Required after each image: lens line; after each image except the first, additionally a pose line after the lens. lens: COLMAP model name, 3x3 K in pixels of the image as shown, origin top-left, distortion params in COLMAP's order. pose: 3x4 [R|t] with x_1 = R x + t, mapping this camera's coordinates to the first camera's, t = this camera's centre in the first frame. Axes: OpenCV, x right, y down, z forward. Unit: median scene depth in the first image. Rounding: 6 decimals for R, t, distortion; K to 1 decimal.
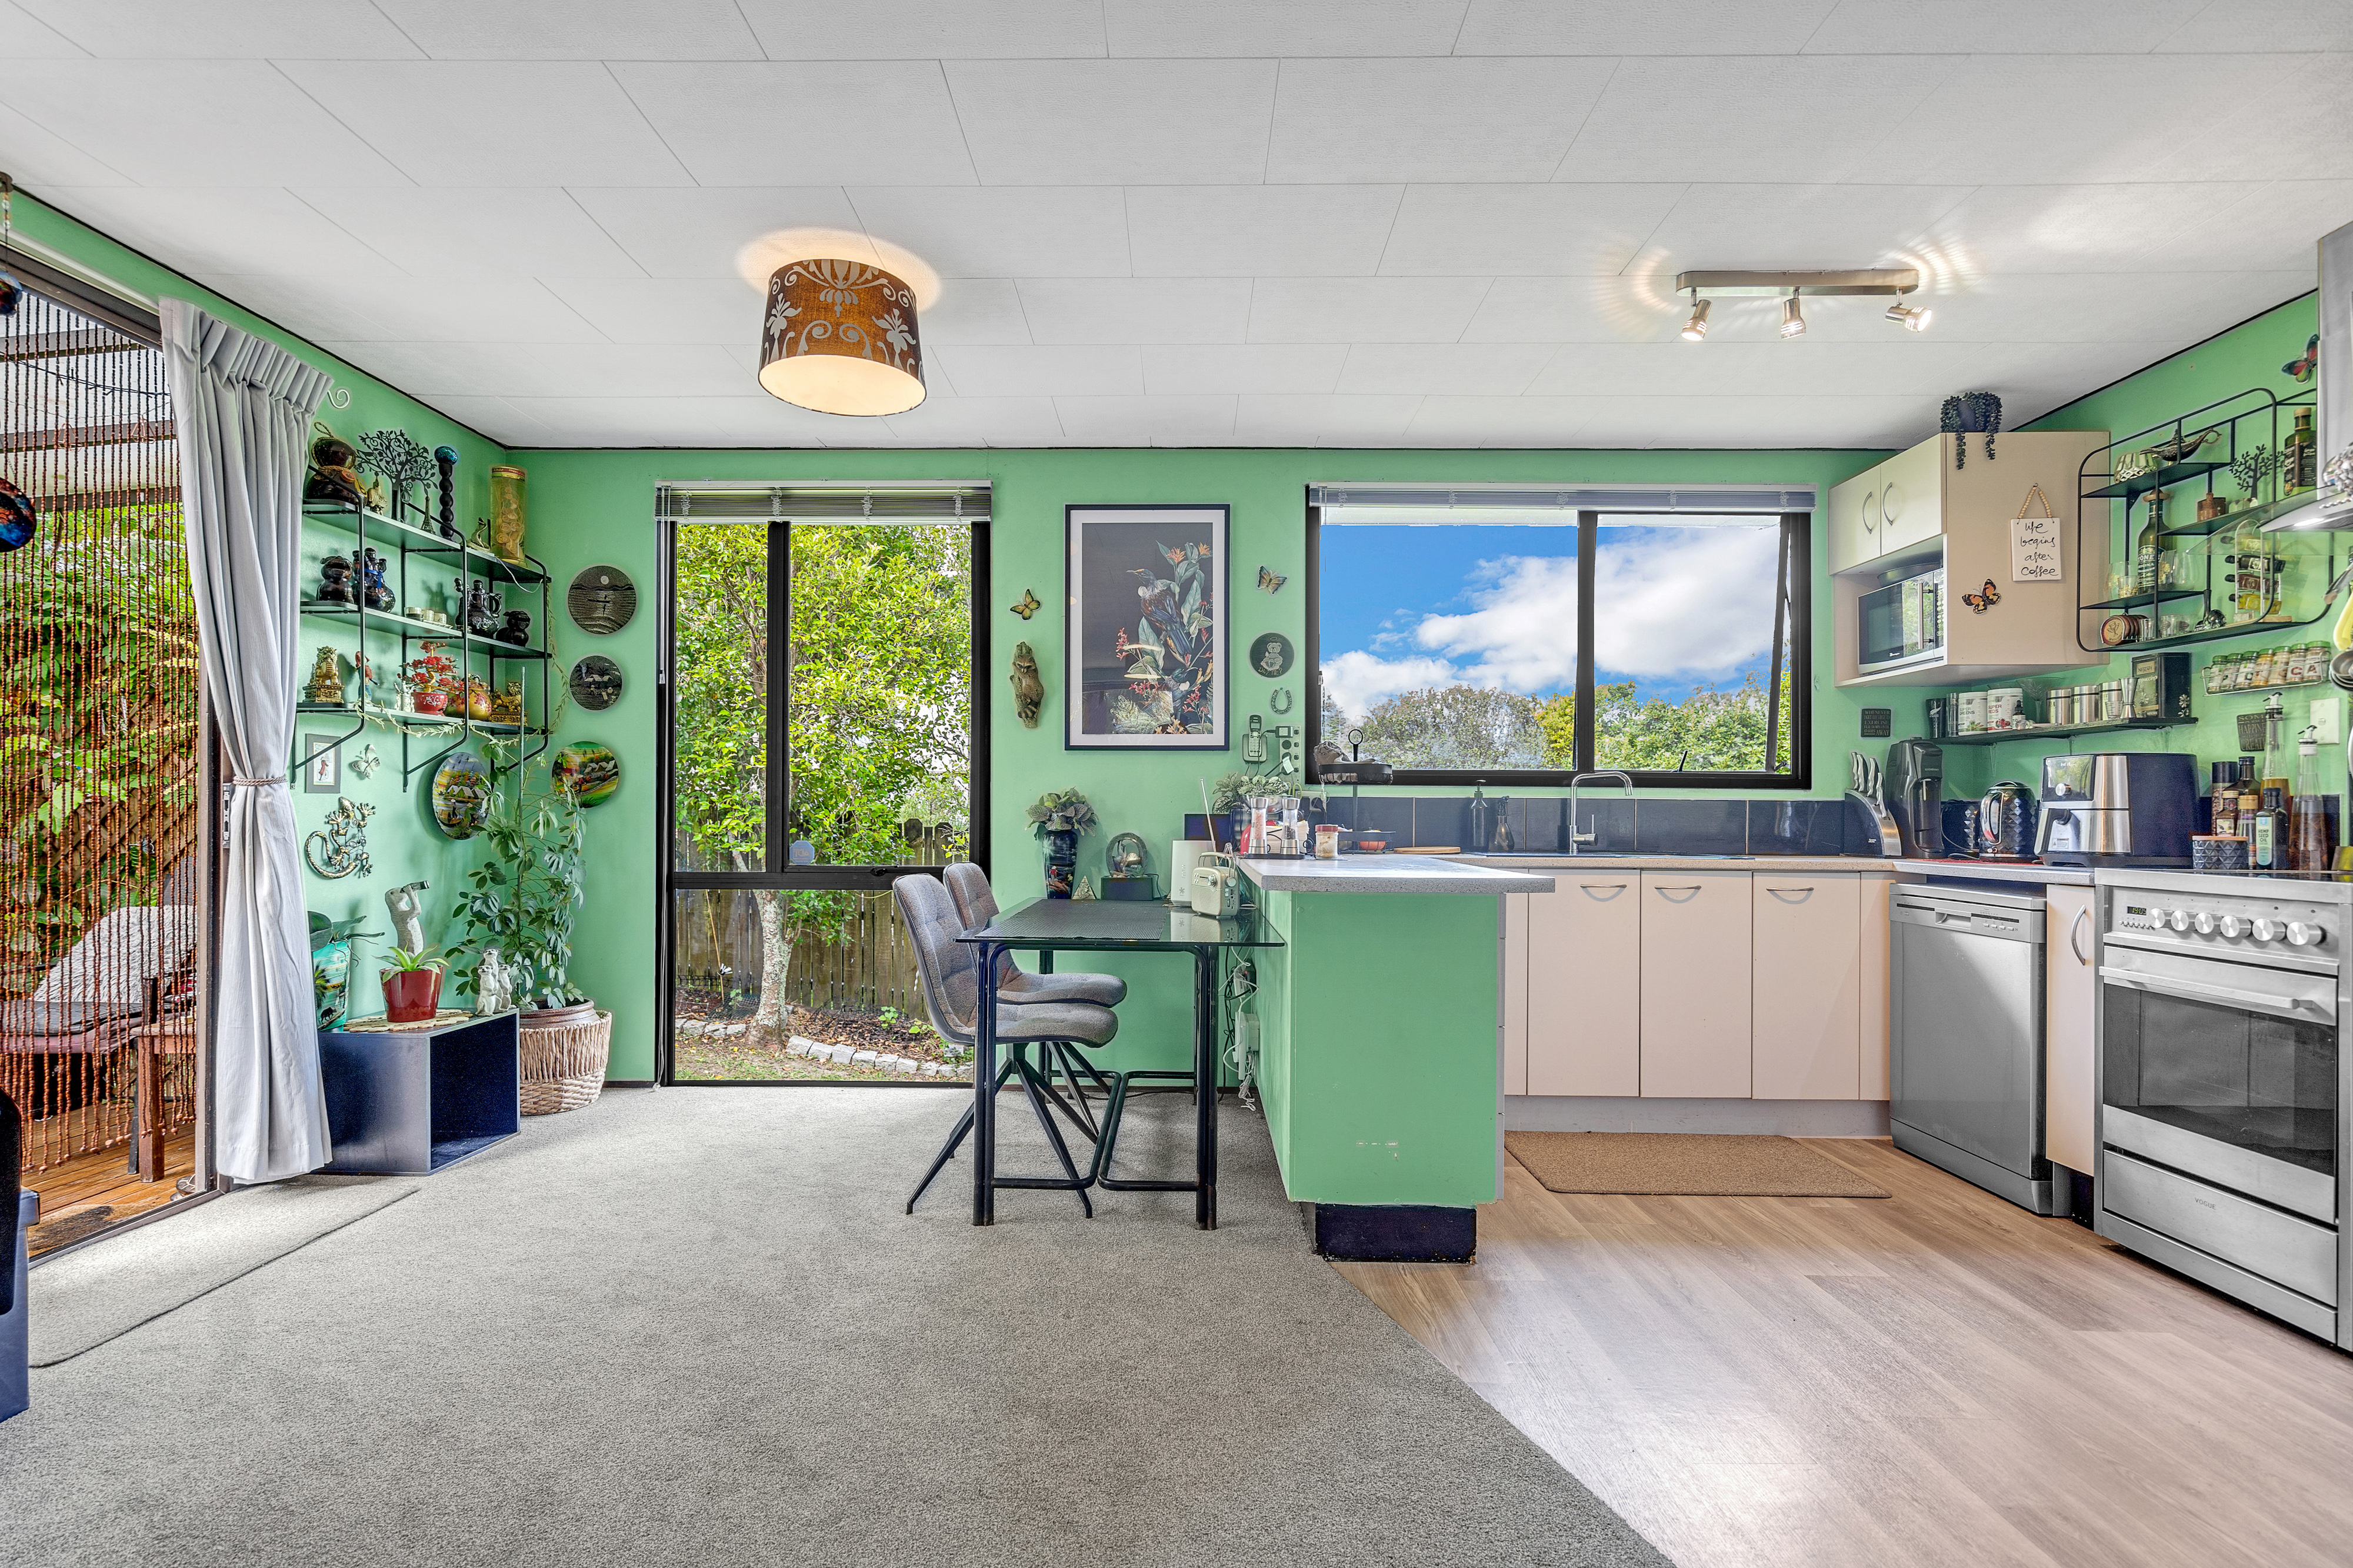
lens RADIAL K [[1129.5, 0, 1173.1], [0, 1129.5, 805.0], [0, 0, 1]] dist [-0.001105, 0.000503]
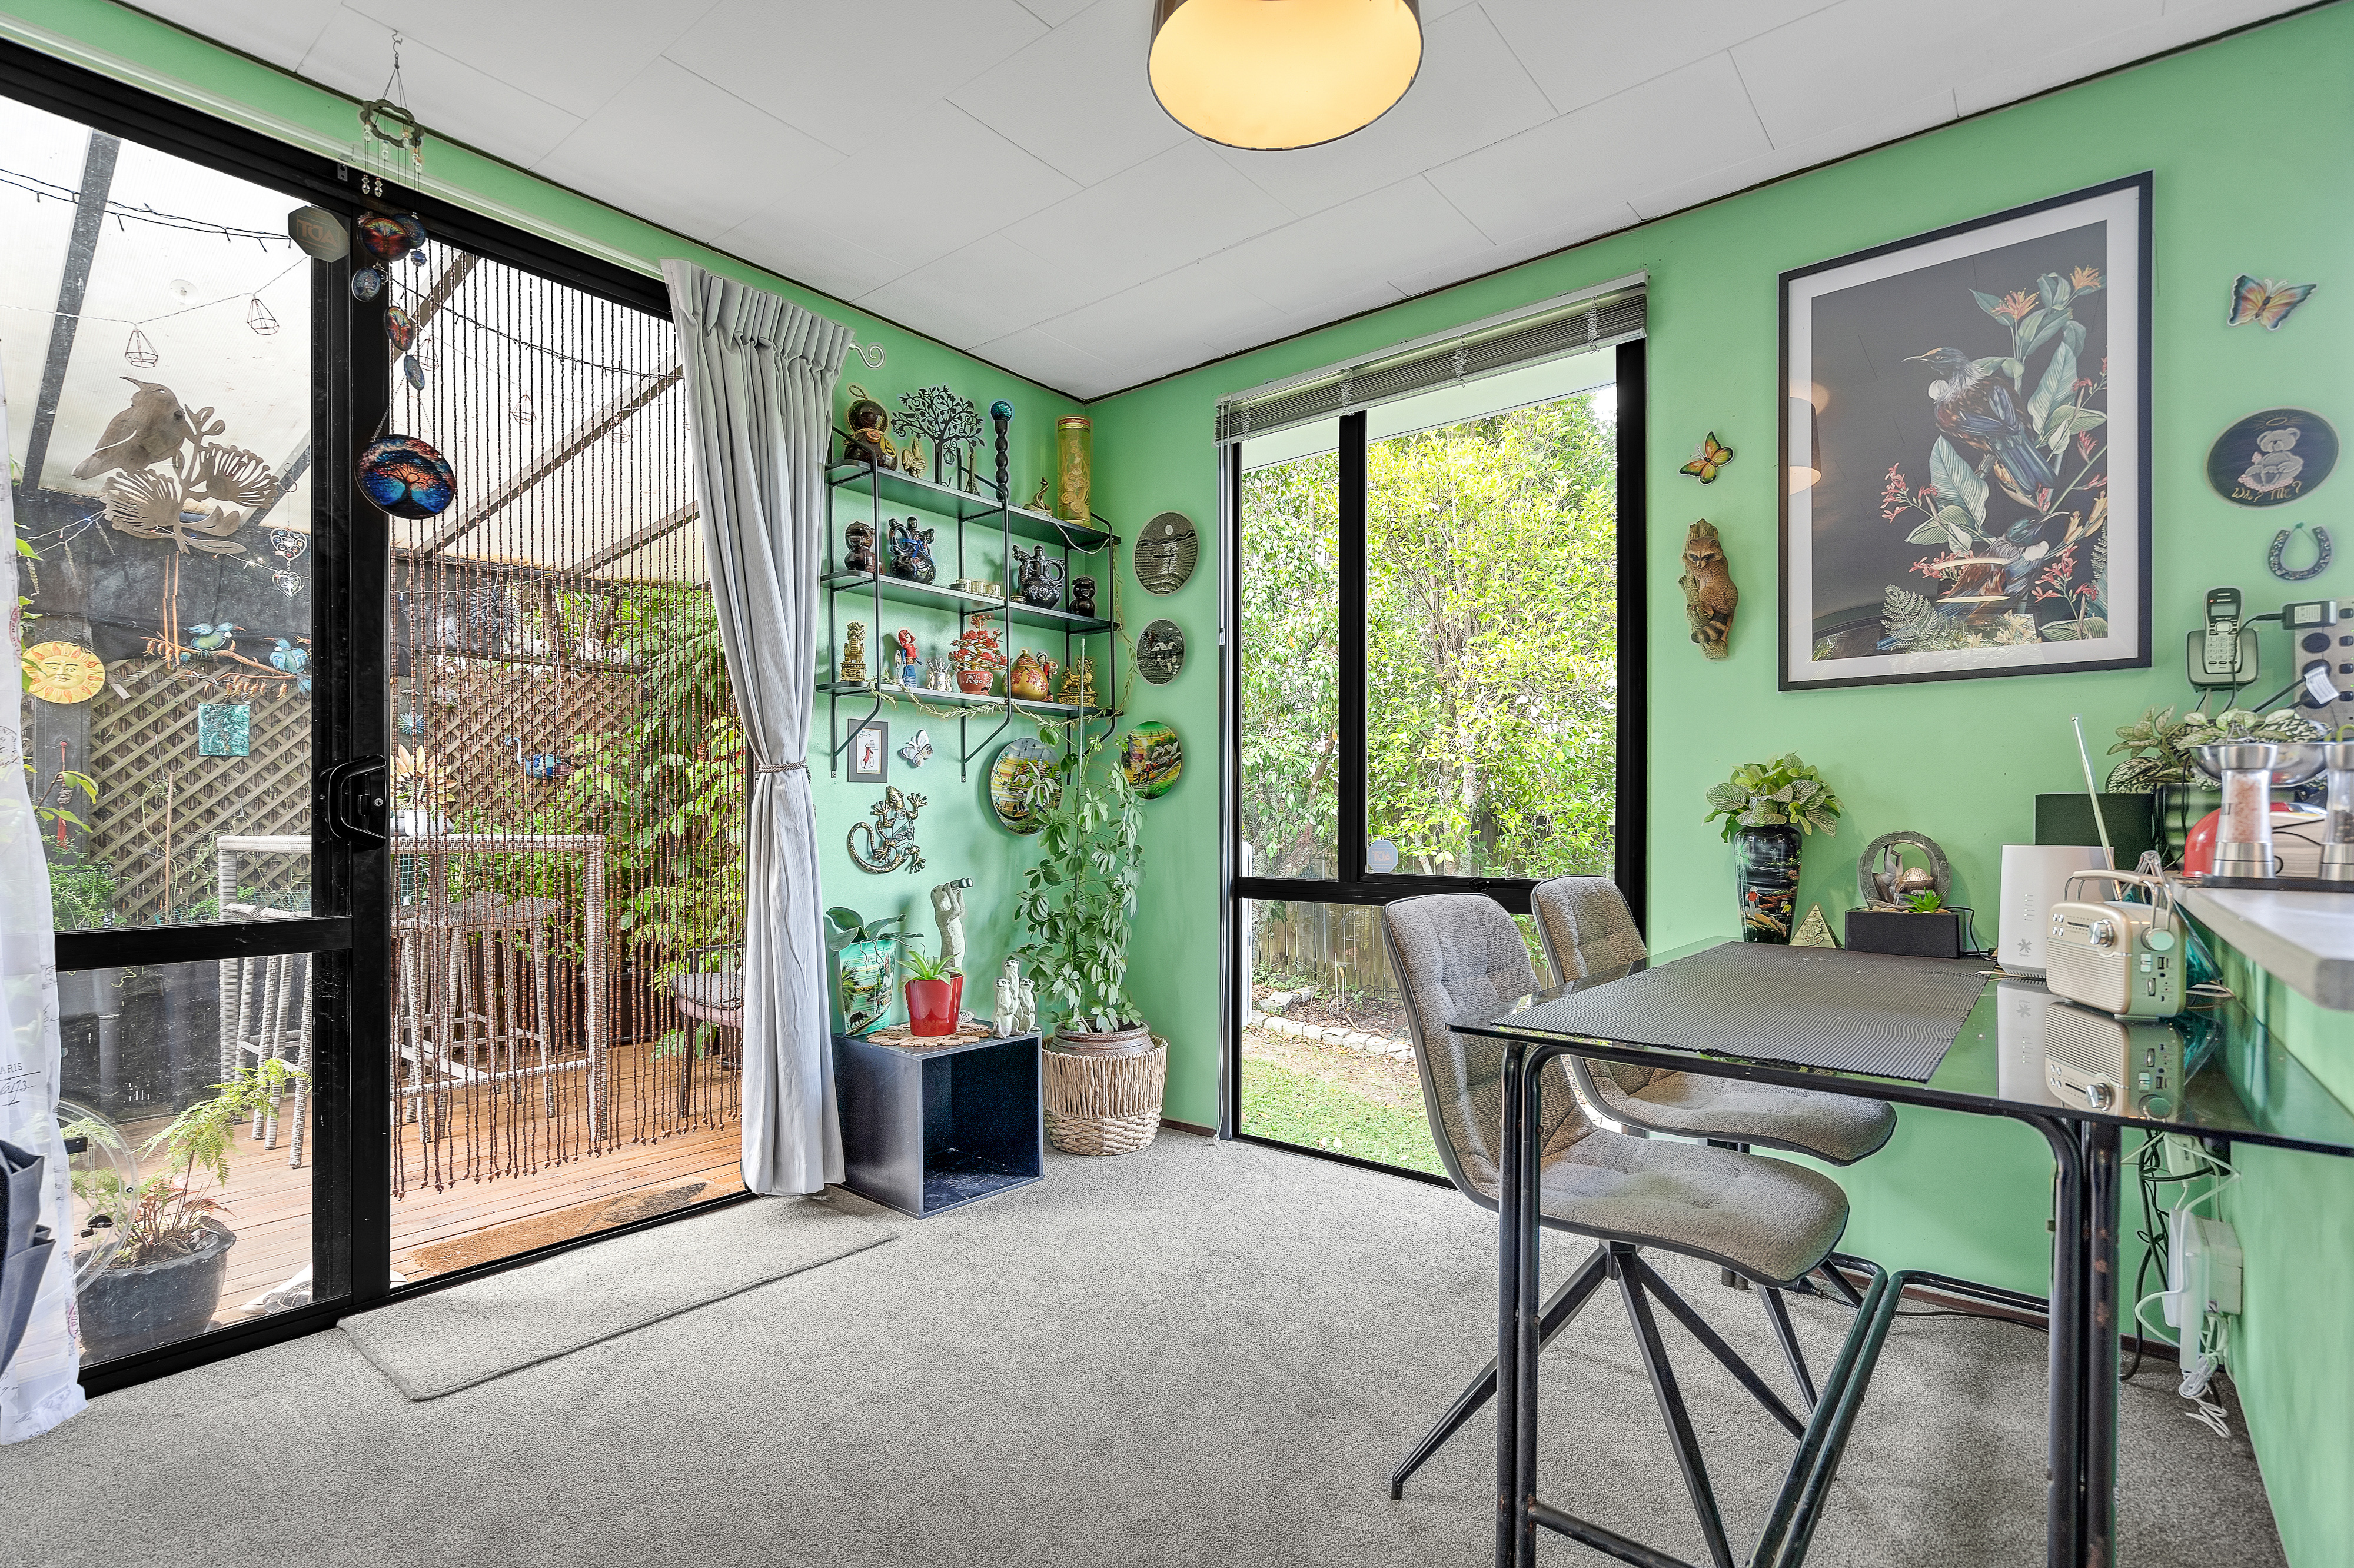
lens RADIAL K [[1124.3, 0, 1153.9], [0, 1124.3, 819.9], [0, 0, 1]] dist [-0.009562, 0.005658]
pose [[0.780971, -0.000797, -0.624566, 0.016426], [0.005586, 0.999968, 0.005709, 0.015296], [0.624542, -0.007947, 0.780951, 0.375755]]
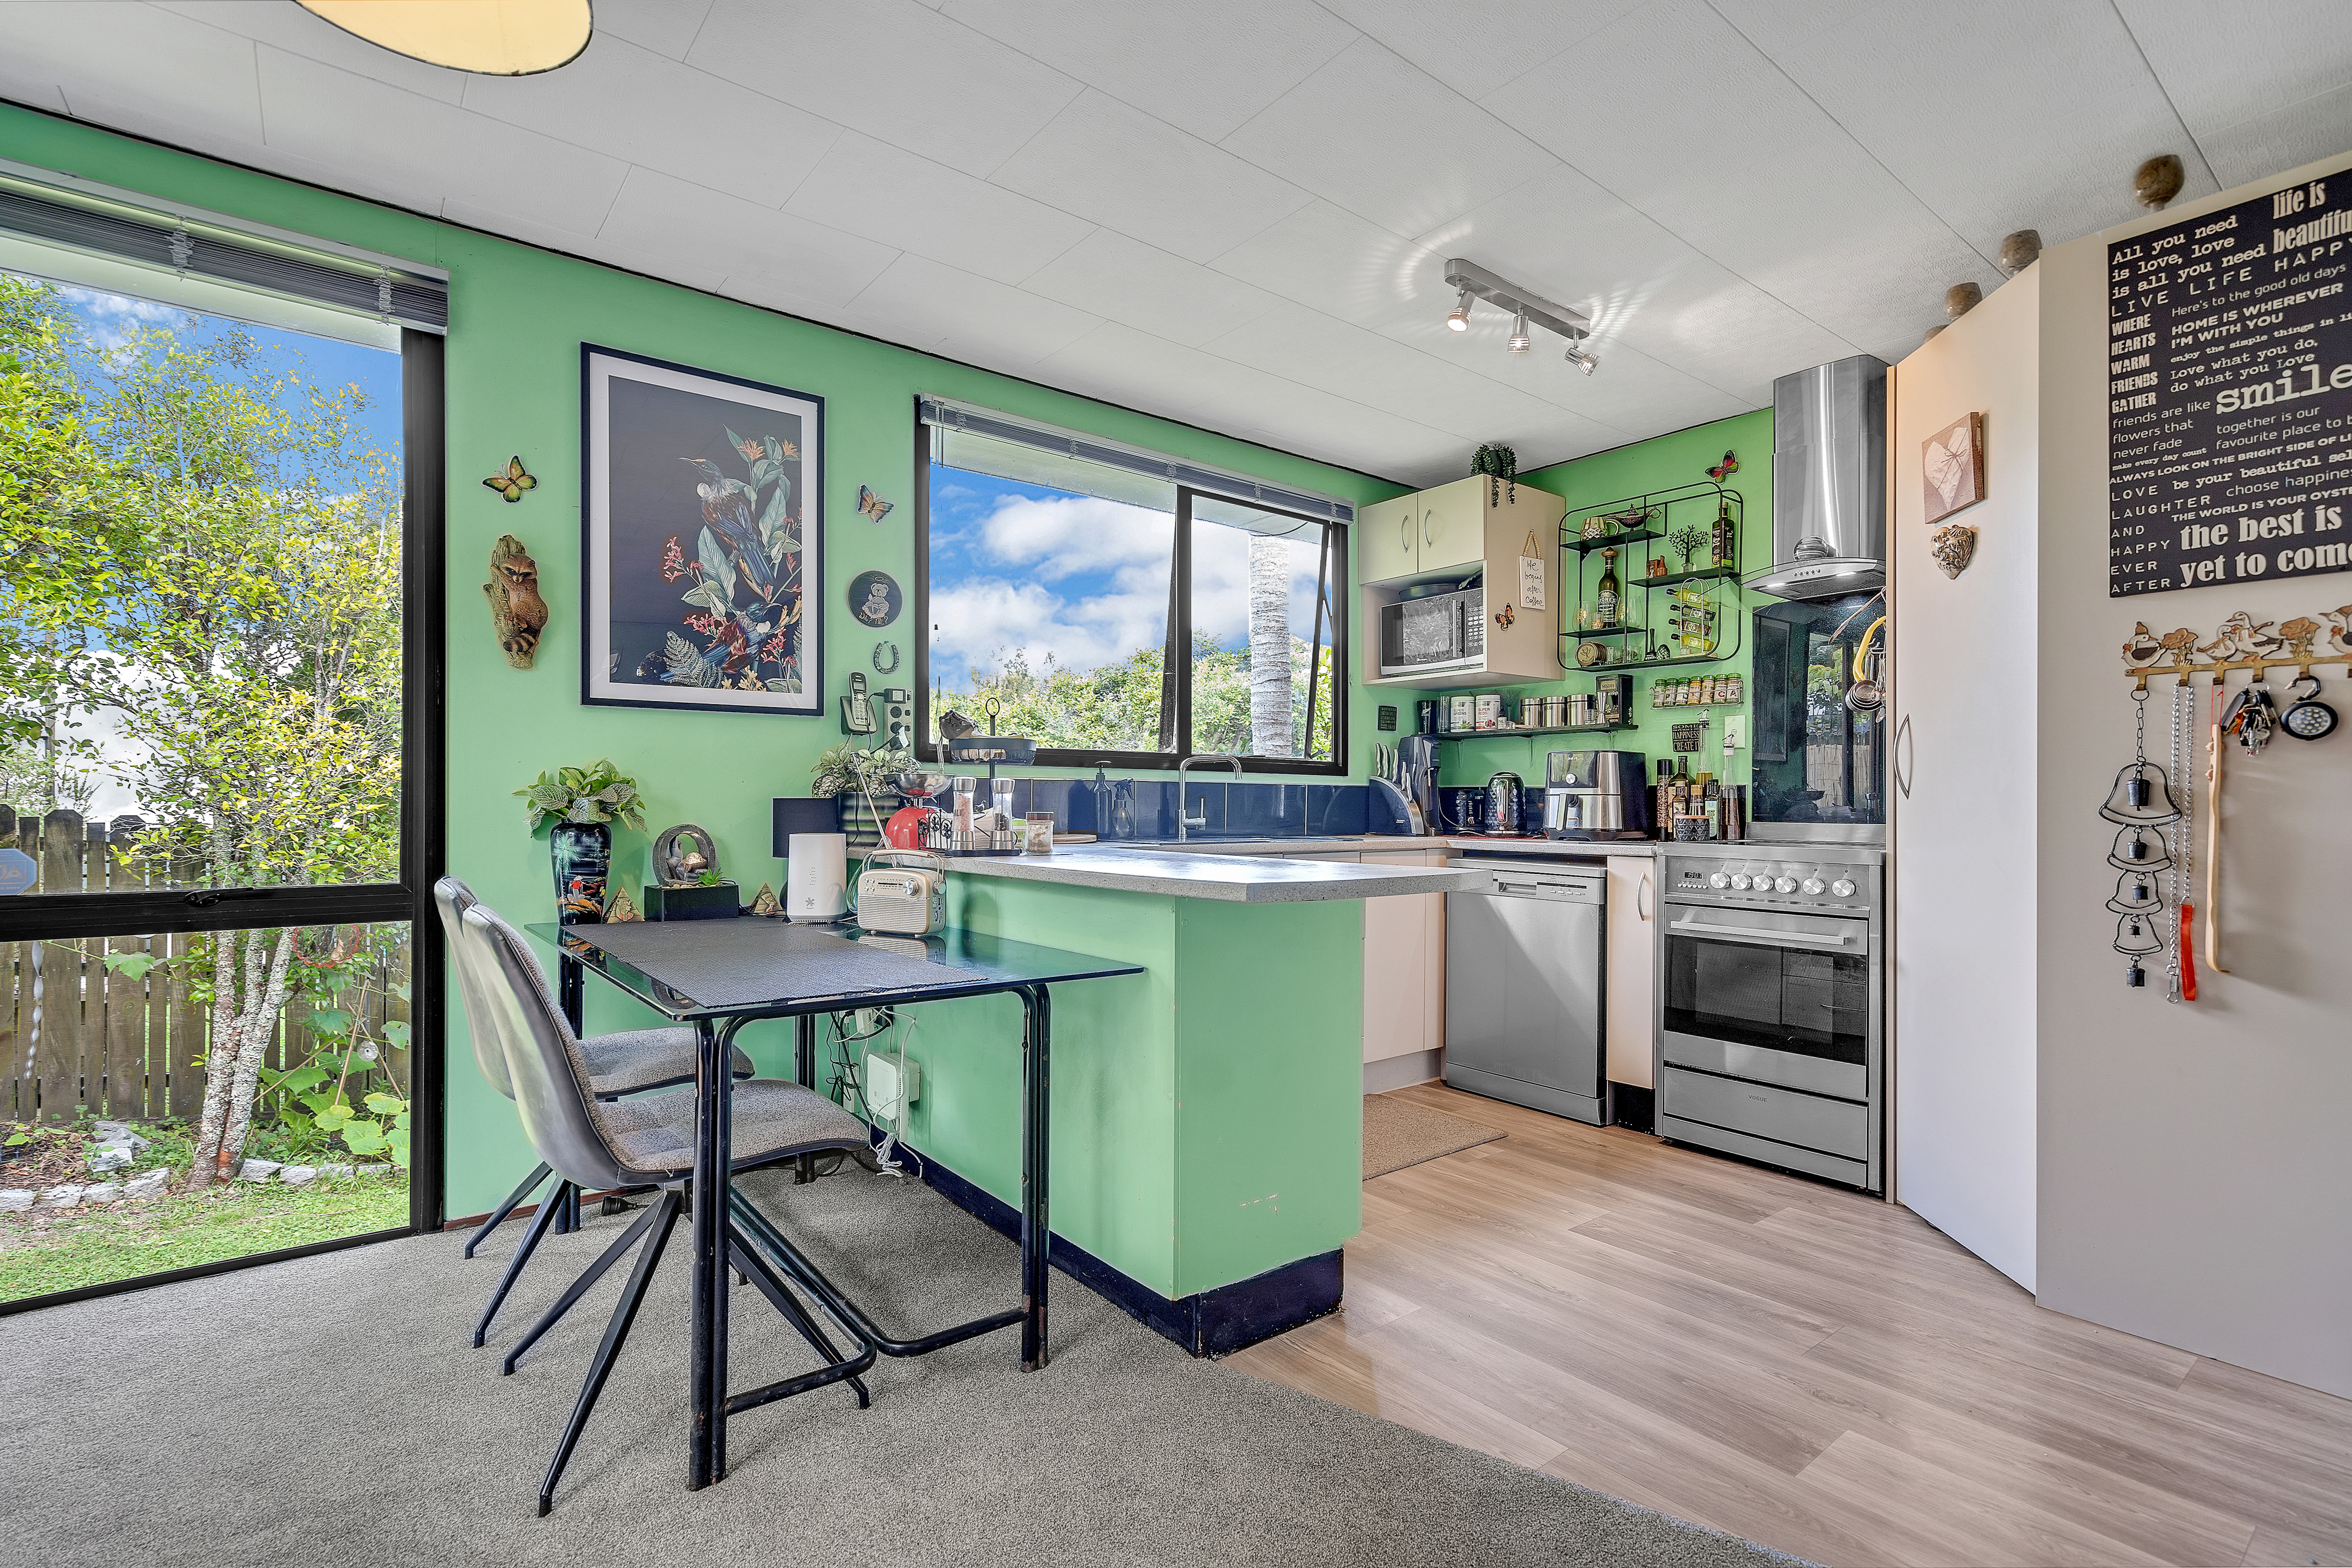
lens RADIAL K [[1080.7, 0, 1185.5], [0, 1080.7, 798.4], [0, 0, 1]] dist [0.000668, 0.000329]
pose [[0.775284, -0.000491, 0.631613, -0.249645], [-0.006019, 0.999949, 0.008165, 0.000586], [-0.631584, -0.010132, 0.775241, 0.296149]]
